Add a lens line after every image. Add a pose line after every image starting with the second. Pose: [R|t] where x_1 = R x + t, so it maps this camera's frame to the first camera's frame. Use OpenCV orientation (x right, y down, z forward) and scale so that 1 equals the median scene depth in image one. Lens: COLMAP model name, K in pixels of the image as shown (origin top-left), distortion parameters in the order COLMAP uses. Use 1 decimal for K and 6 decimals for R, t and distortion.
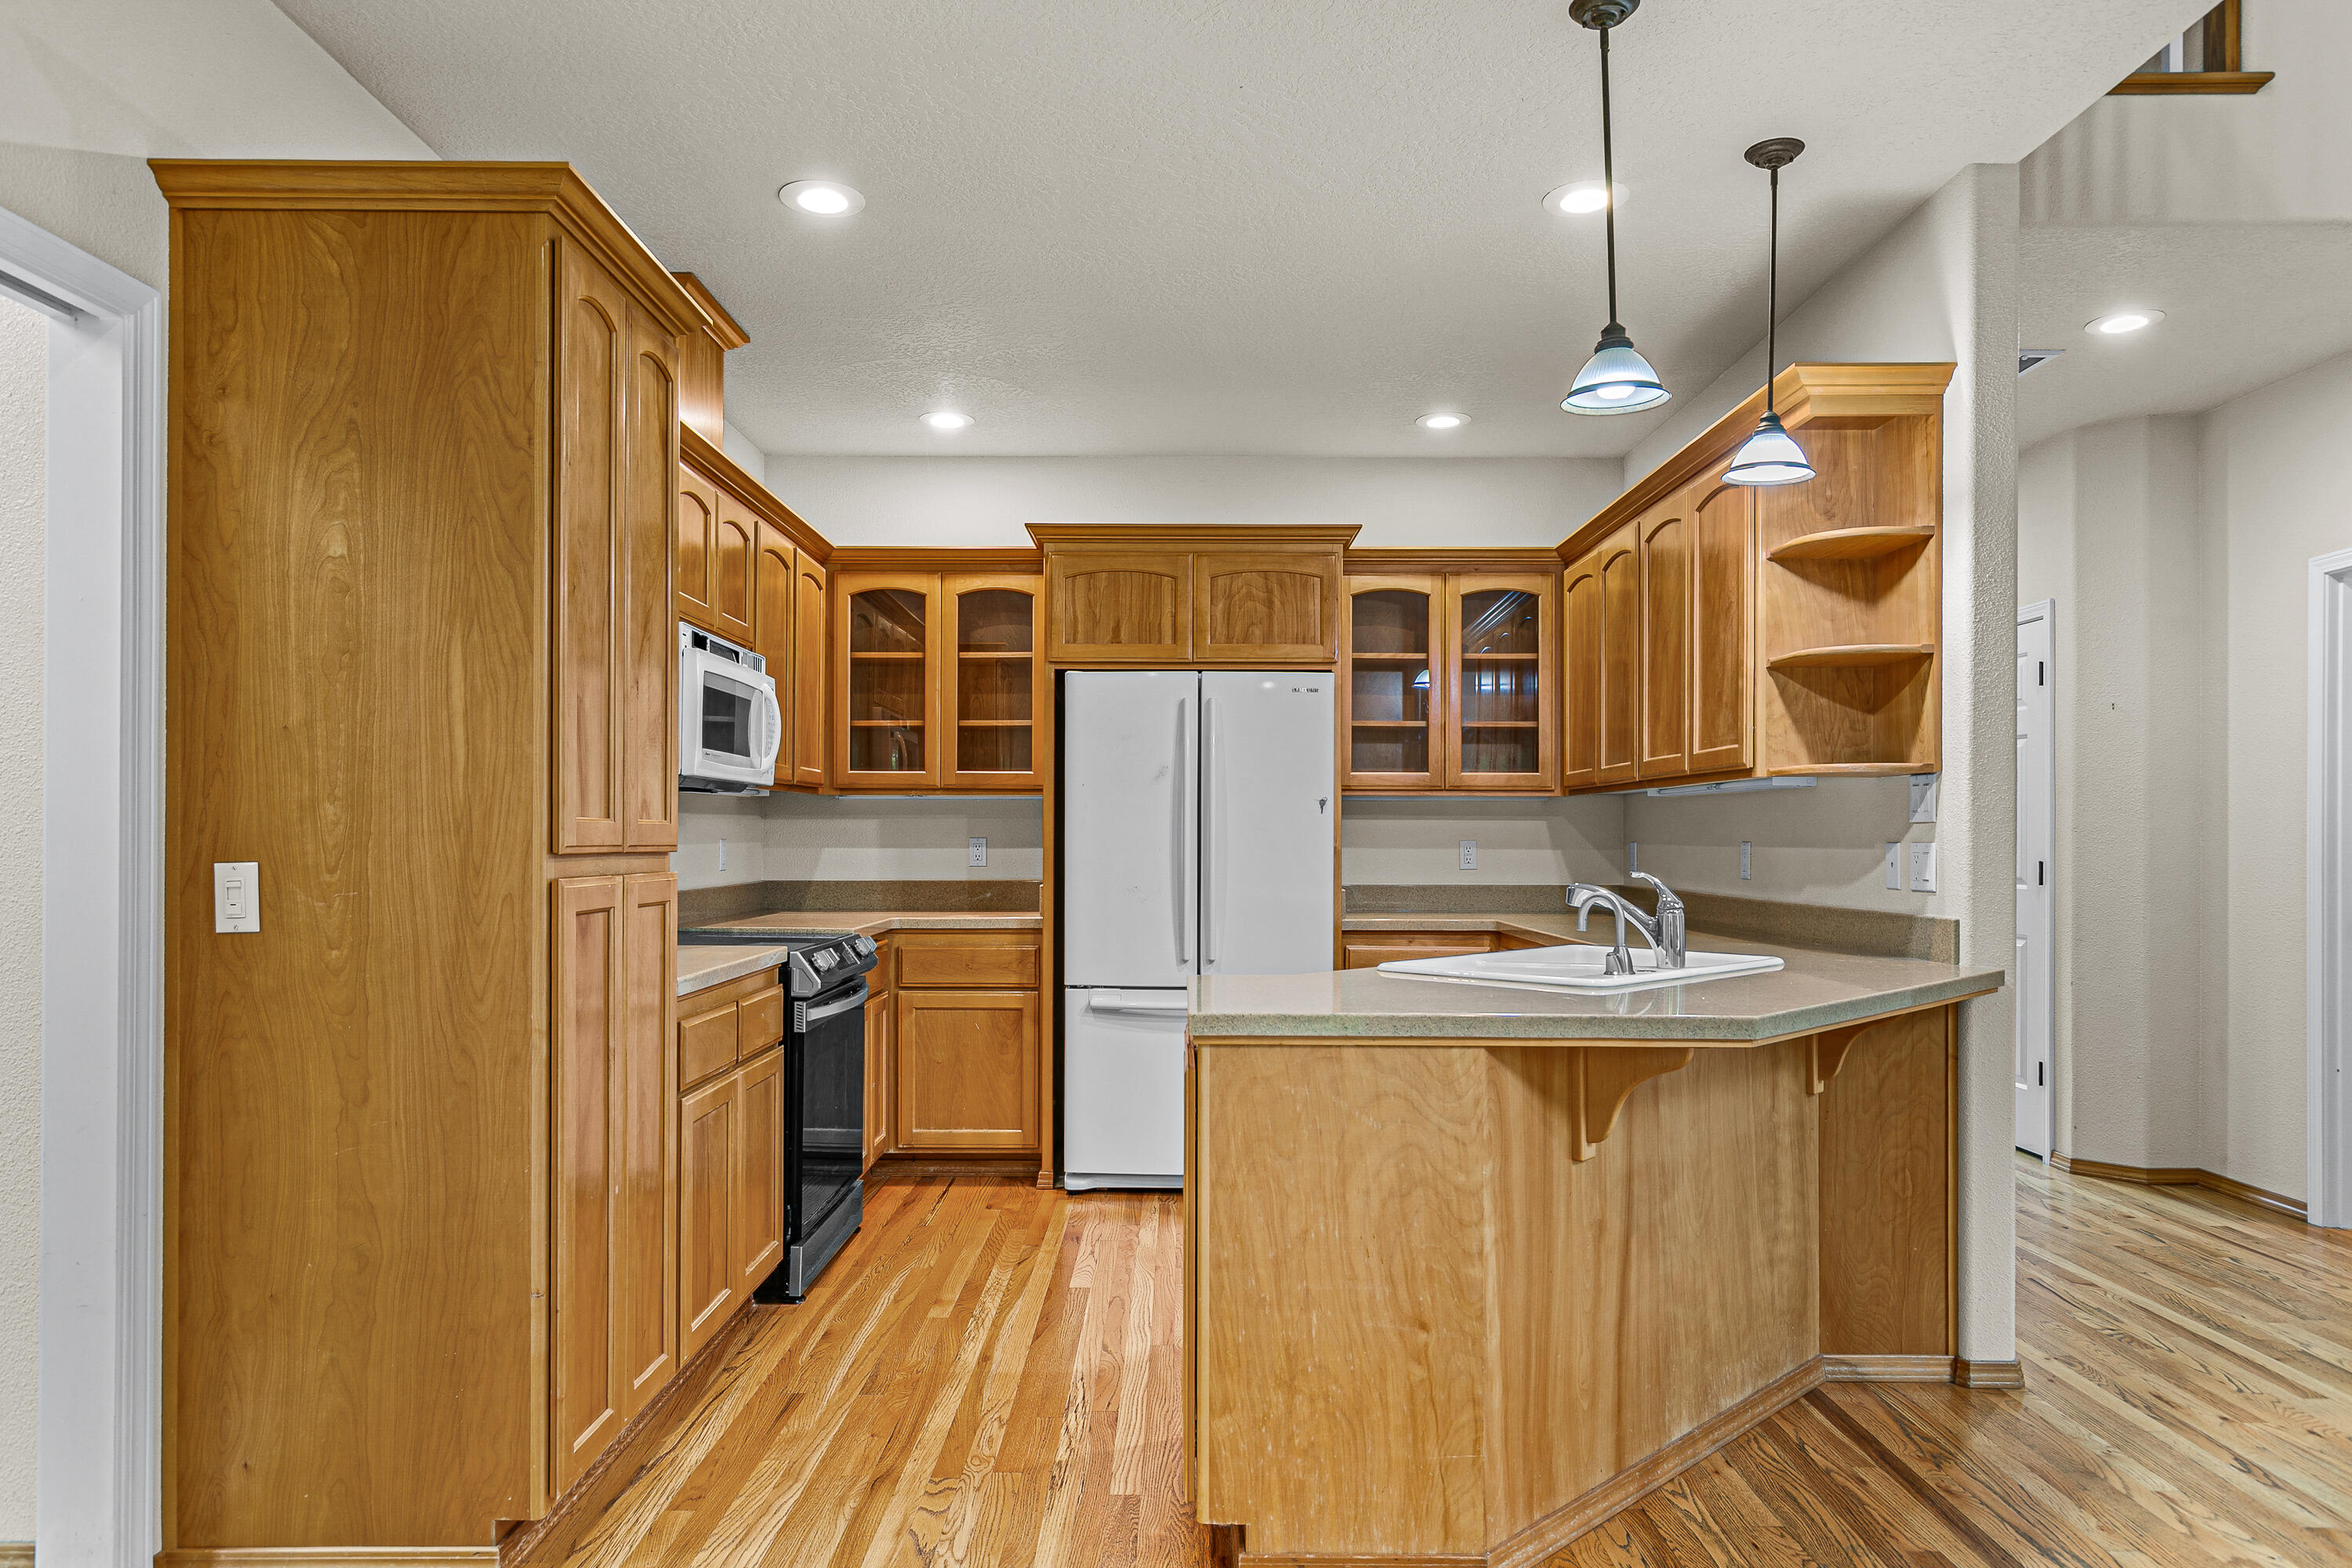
lens RADIAL K [[1503.7, 0, 1159.3], [0, 1503.7, 841.3], [0, 0, 1]] dist [-0.001672, -0.004659]
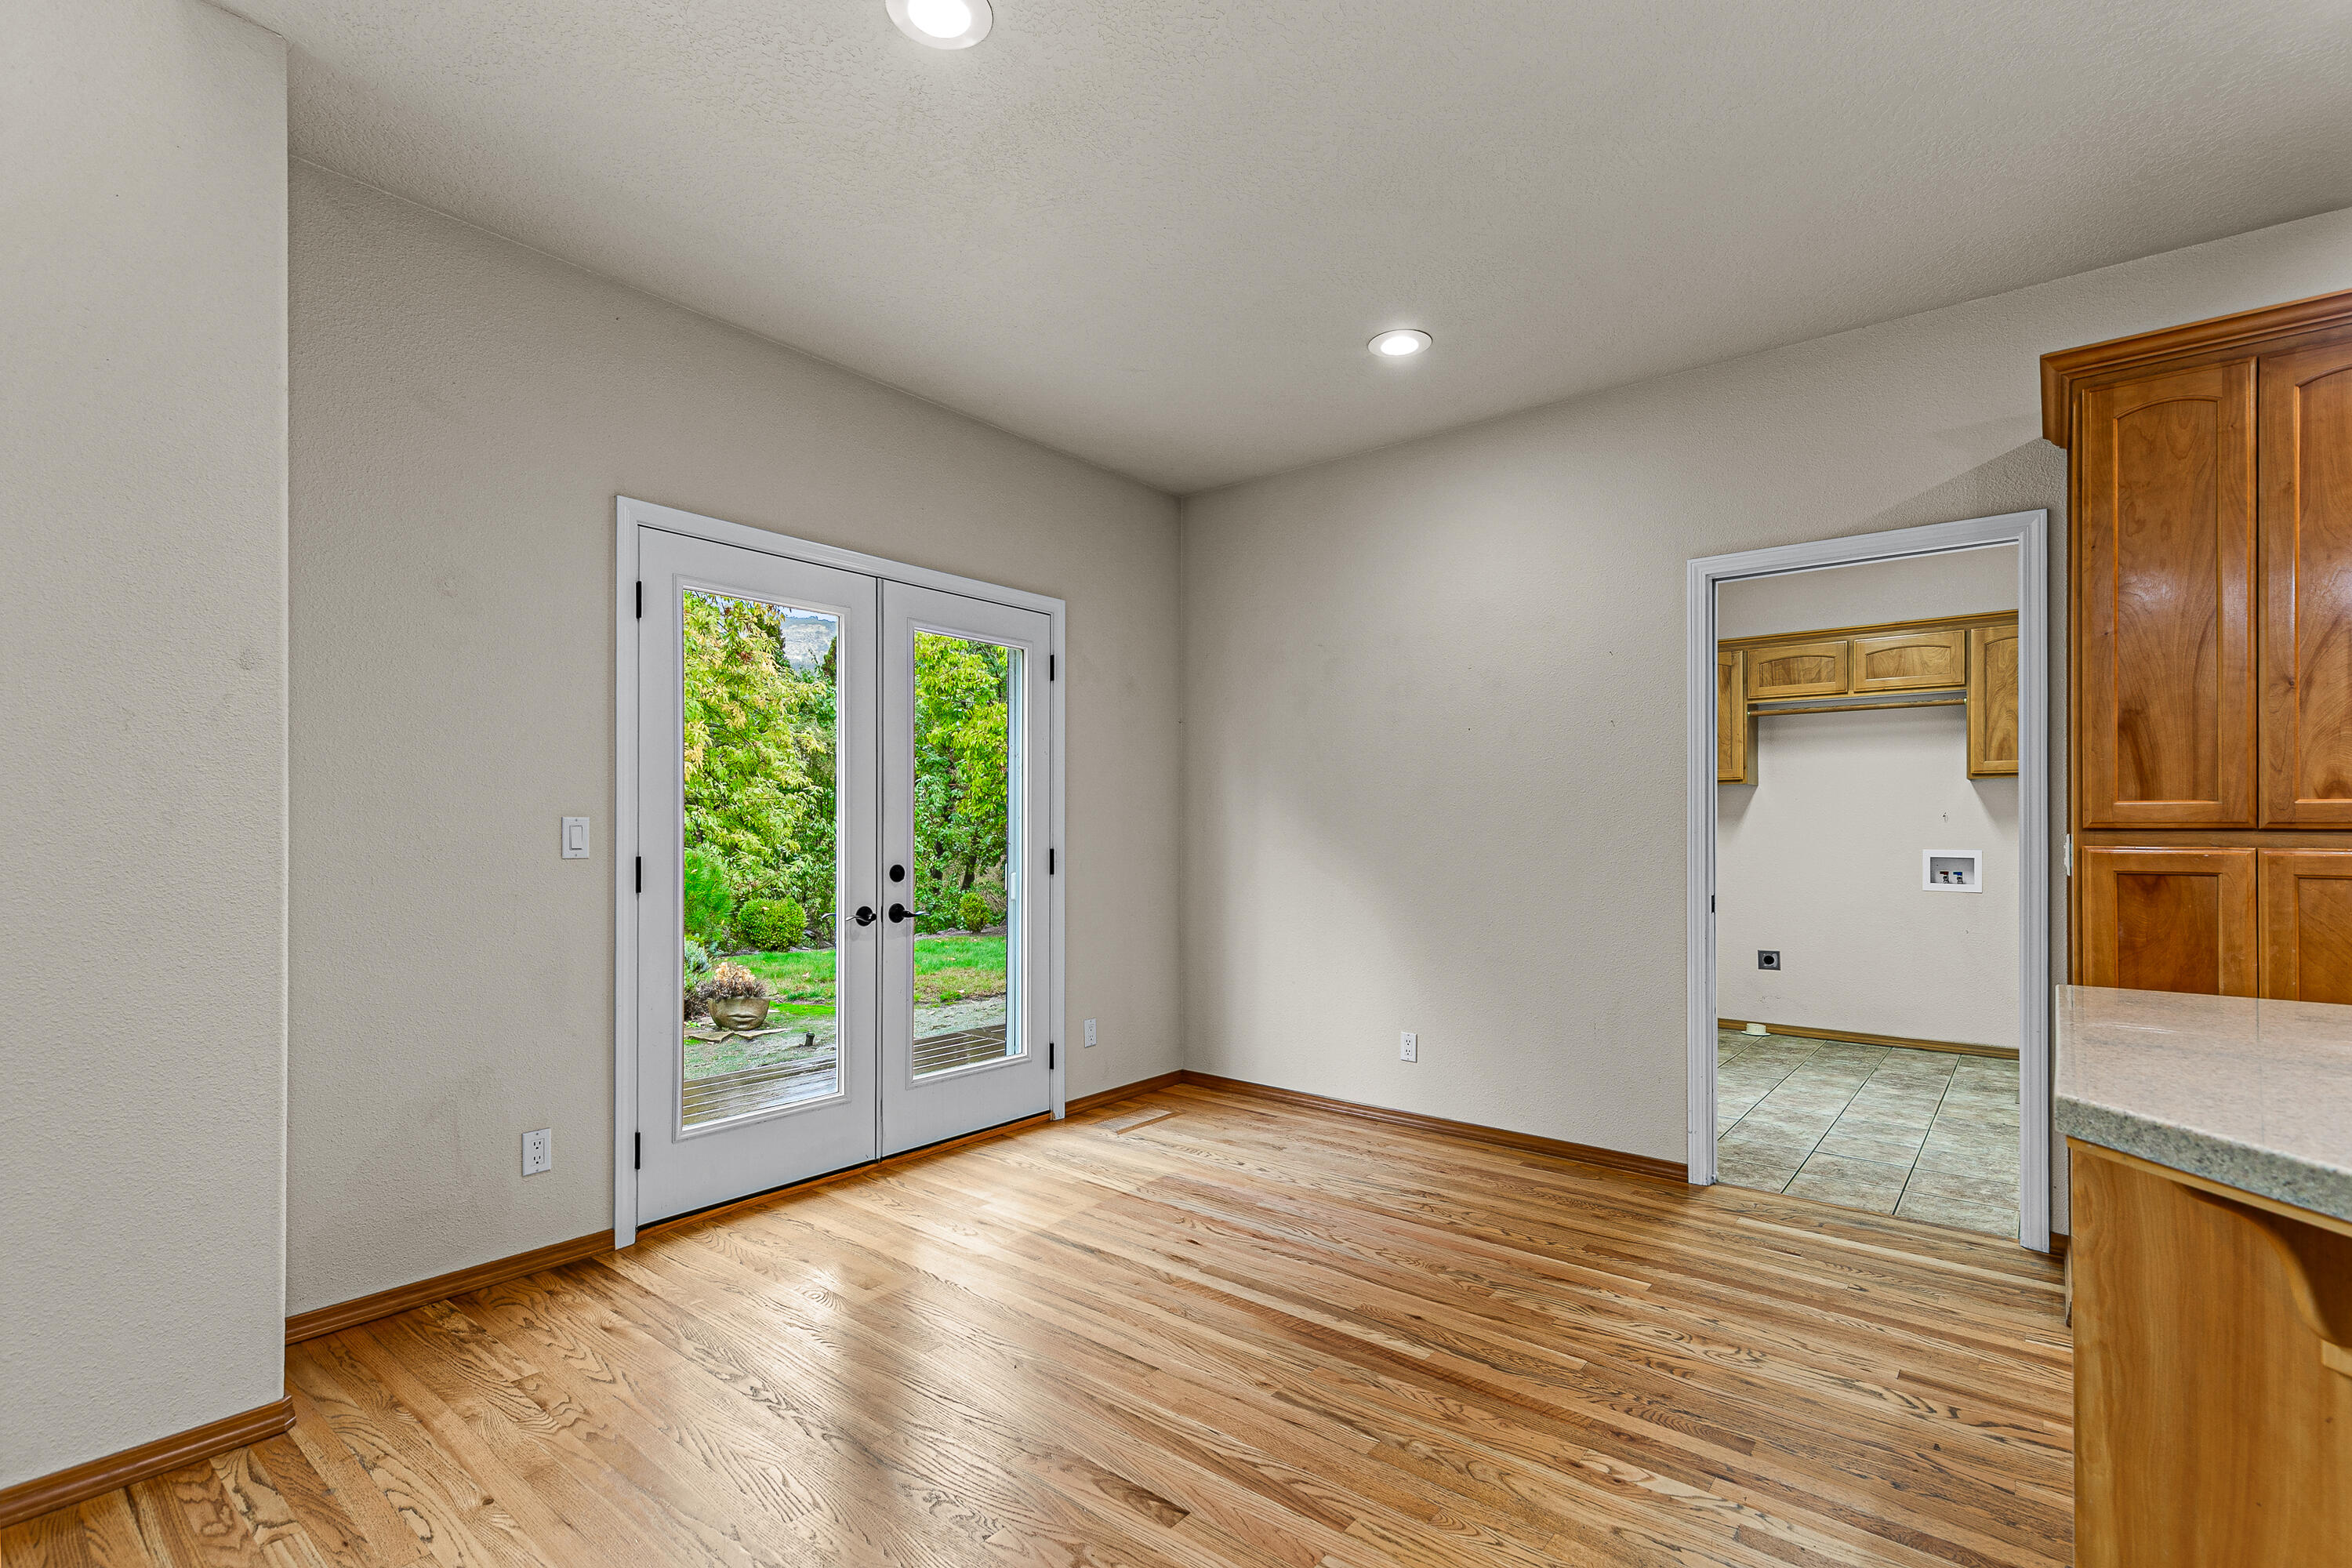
lens RADIAL K [[1070.5, 0, 1193.1], [0, 1070.5, 825.6], [0, 0, 1]] dist [0.005936, 0.000676]
pose [[-0.623143, -0.008290, -0.782064, 0.607794], [-0.006573, 0.999964, -0.005363, 0.010721], [0.782080, 0.001798, -0.623175, 0.646757]]
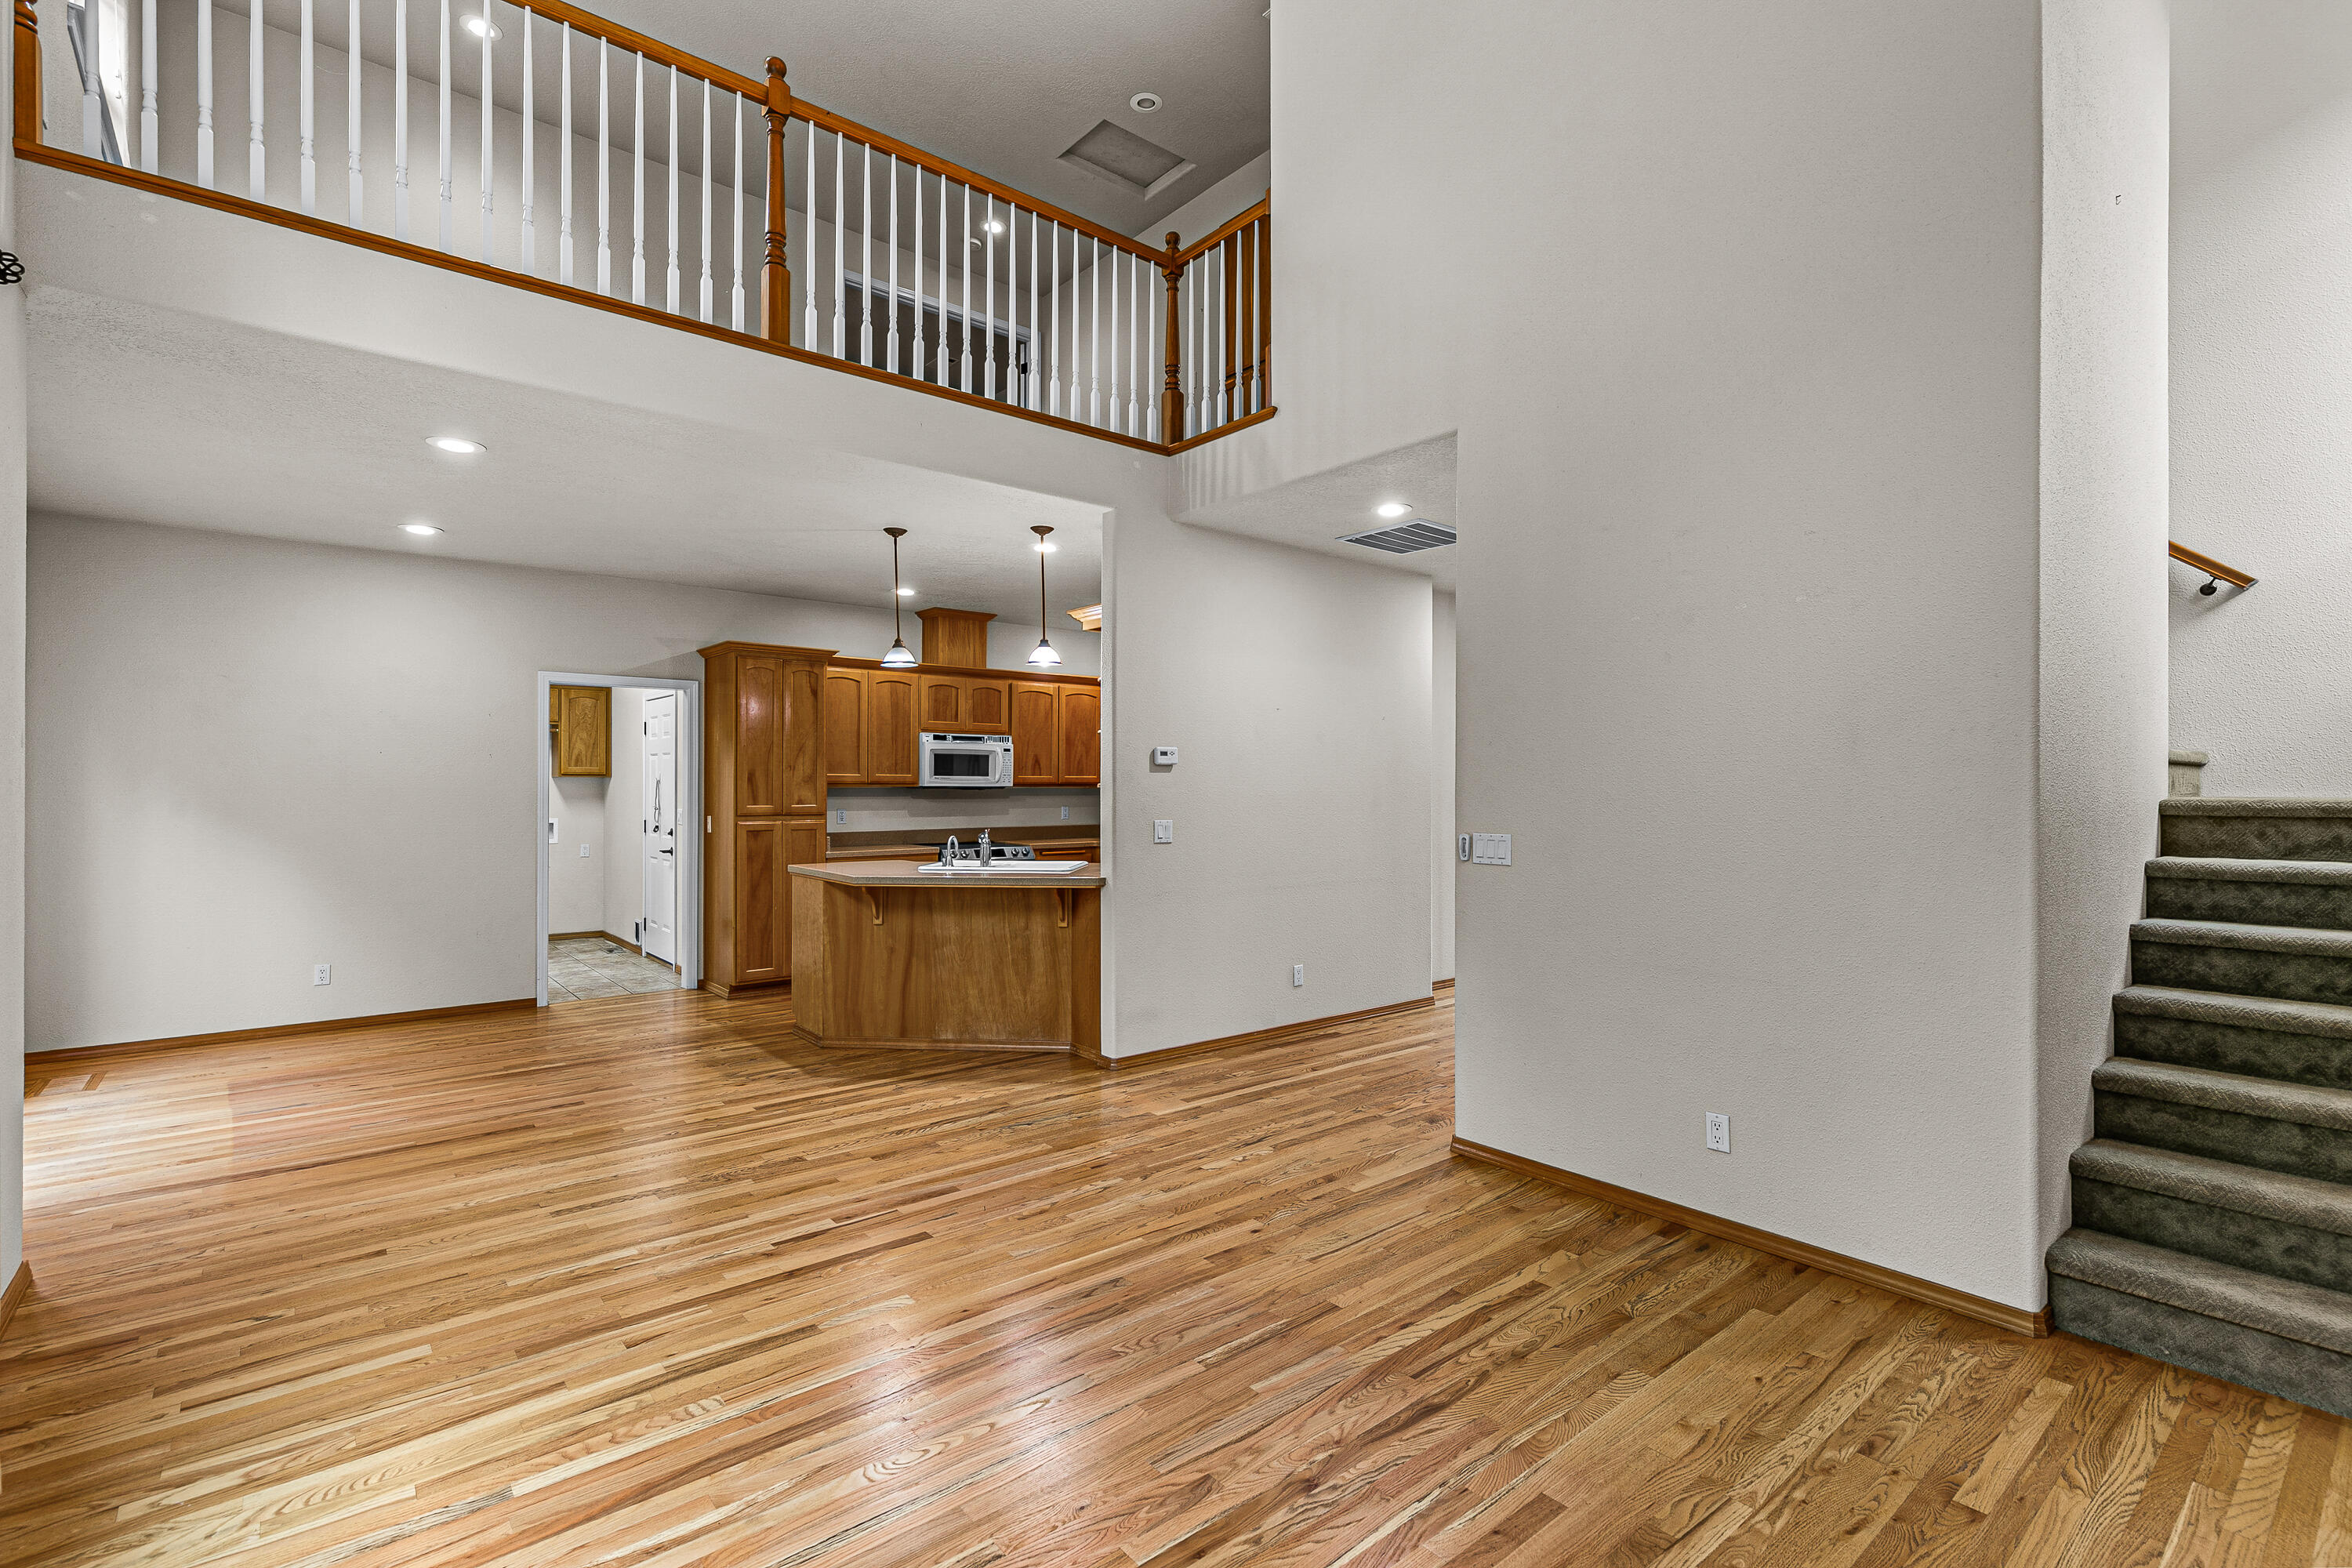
lens RADIAL K [[1070.5, 0, 1176.4], [0, 1070.5, 783.1], [0, 0, 1]] dist [0.005936, 0.000676]
pose [[0.644085, -0.003513, -0.764946, 1.626948], [-0.000852, 0.999986, -0.005310, -0.041118], [0.764953, 0.004072, 0.644073, 0.056986]]
